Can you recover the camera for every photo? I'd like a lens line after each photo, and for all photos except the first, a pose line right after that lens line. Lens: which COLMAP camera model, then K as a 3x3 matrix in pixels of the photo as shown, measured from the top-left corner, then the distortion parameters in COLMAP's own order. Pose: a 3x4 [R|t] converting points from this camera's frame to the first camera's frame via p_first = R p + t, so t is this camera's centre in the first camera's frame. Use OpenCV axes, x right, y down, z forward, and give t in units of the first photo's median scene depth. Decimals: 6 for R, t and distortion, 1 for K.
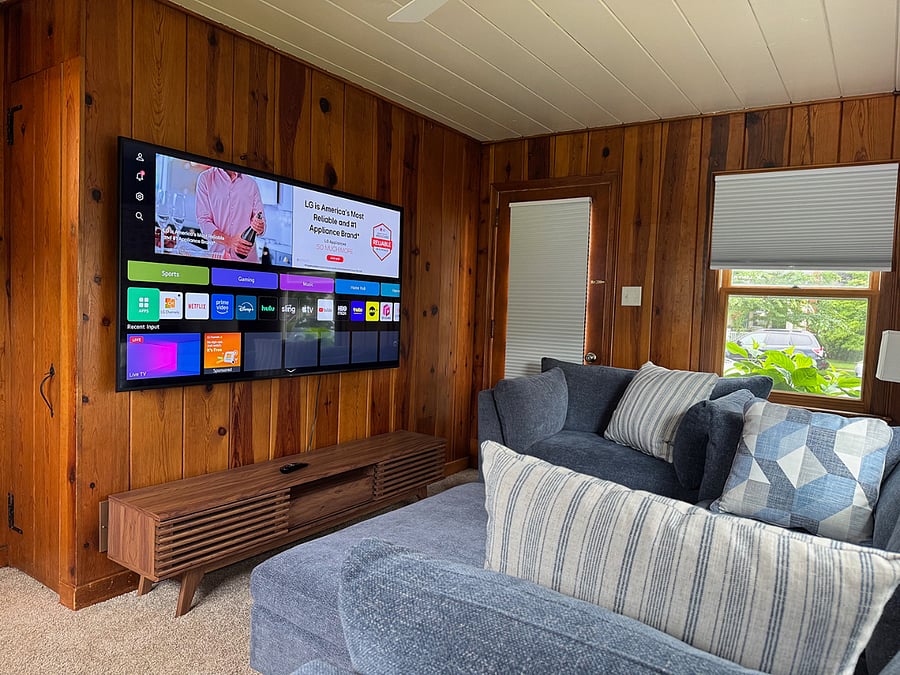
lens RADIAL K [[634.2, 0, 454.0], [0, 634.2, 342.9], [0, 0, 1]] dist [0.019310, -0.048932]
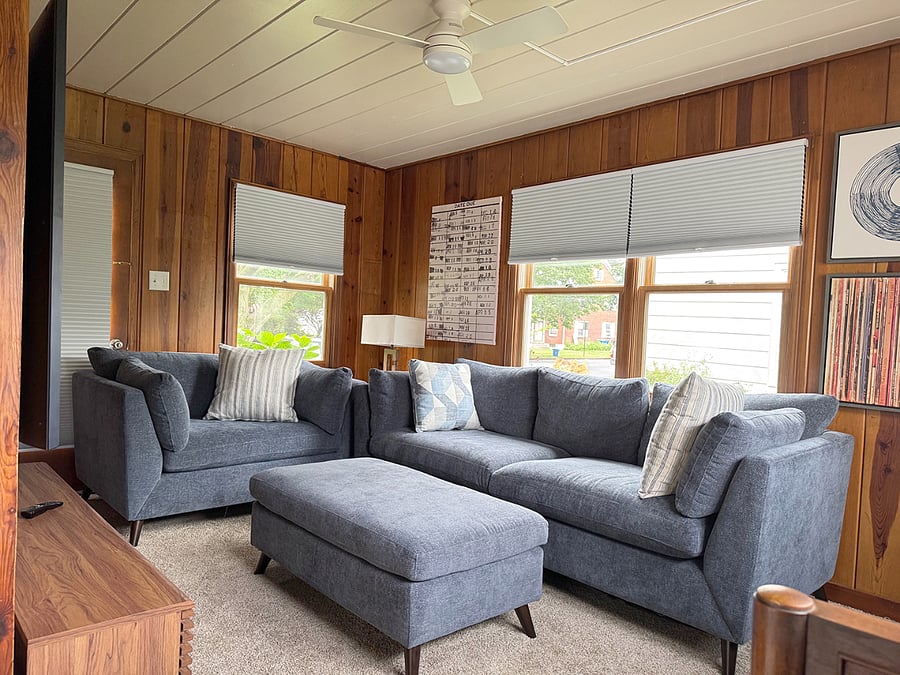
lens RADIAL K [[634.2, 0, 421.2], [0, 634.2, 339.7], [0, 0, 1]] dist [0.019310, -0.048932]
pose [[0.240205, -0.043997, 0.969725, -0.651085], [0.018784, 0.998996, 0.040673, -0.014338], [-0.970540, 0.008446, 0.240790, 0.382153]]
